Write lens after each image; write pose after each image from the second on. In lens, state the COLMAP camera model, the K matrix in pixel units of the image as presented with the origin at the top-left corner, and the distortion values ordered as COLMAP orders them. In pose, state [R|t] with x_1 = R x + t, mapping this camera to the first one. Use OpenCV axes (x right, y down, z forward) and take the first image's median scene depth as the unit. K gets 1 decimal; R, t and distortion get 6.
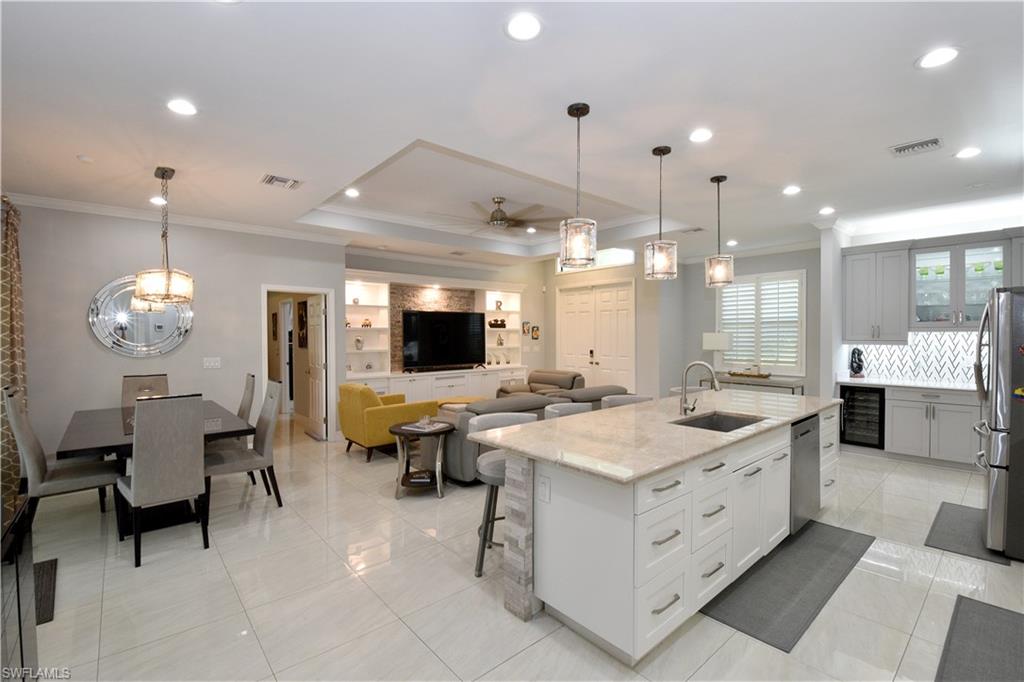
lens RADIAL K [[451.2, 0, 512.0], [0, 451.2, 341.4], [0, 0, 1]] dist [-0.008692, -0.005600]
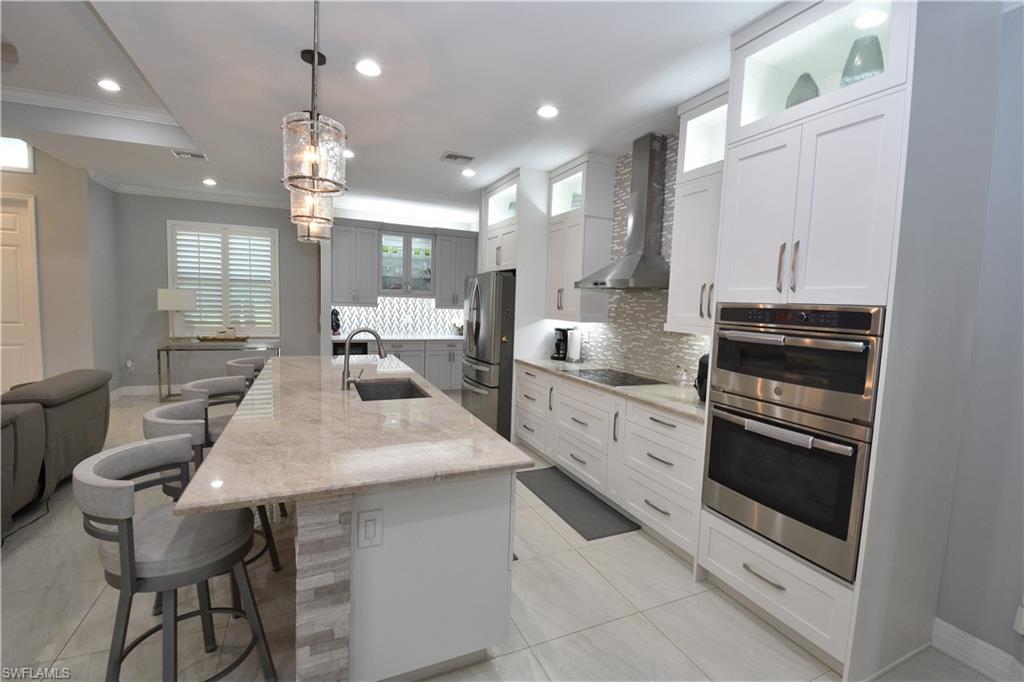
lens RADIAL K [[451.2, 0, 519.2], [0, 451.2, 343.7], [0, 0, 1]] dist [-0.008692, -0.005600]
pose [[0.275093, -0.074971, 0.958490, -0.196050], [-0.021588, 0.996222, 0.084118, -0.003502], [-0.961175, -0.043832, 0.272436, 0.244438]]
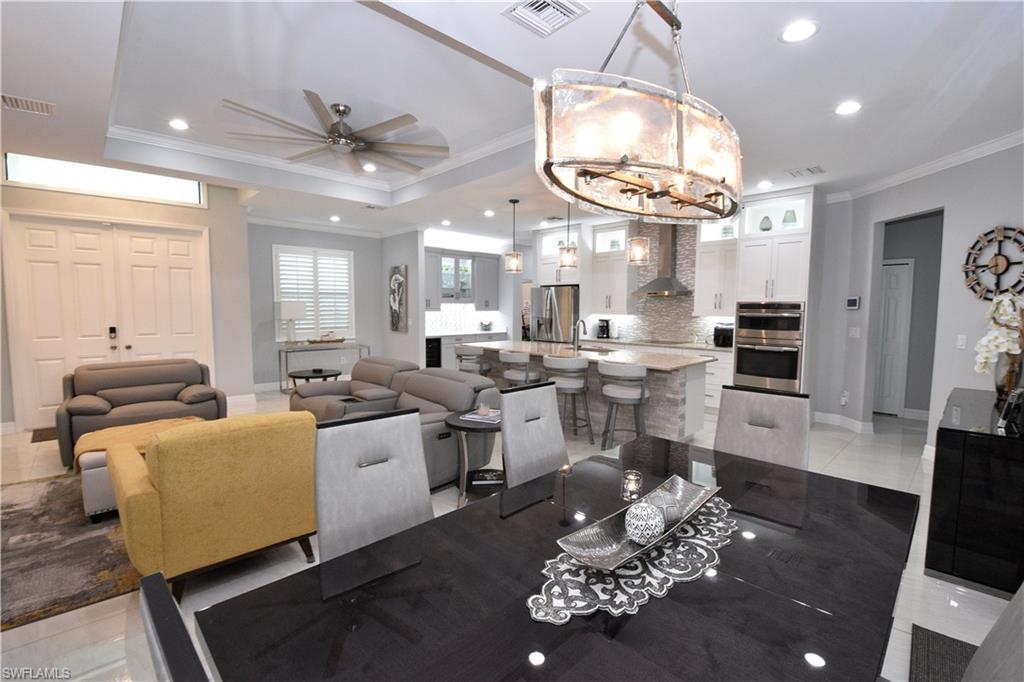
lens RADIAL K [[451.2, 0, 518.3], [0, 451.2, 339.1], [0, 0, 1]] dist [-0.008692, -0.005600]
pose [[-0.065518, -0.069404, 0.995435, -0.729594], [0.009690, 0.997487, 0.070185, -0.002821], [-0.997804, 0.014244, -0.064681, 0.737341]]
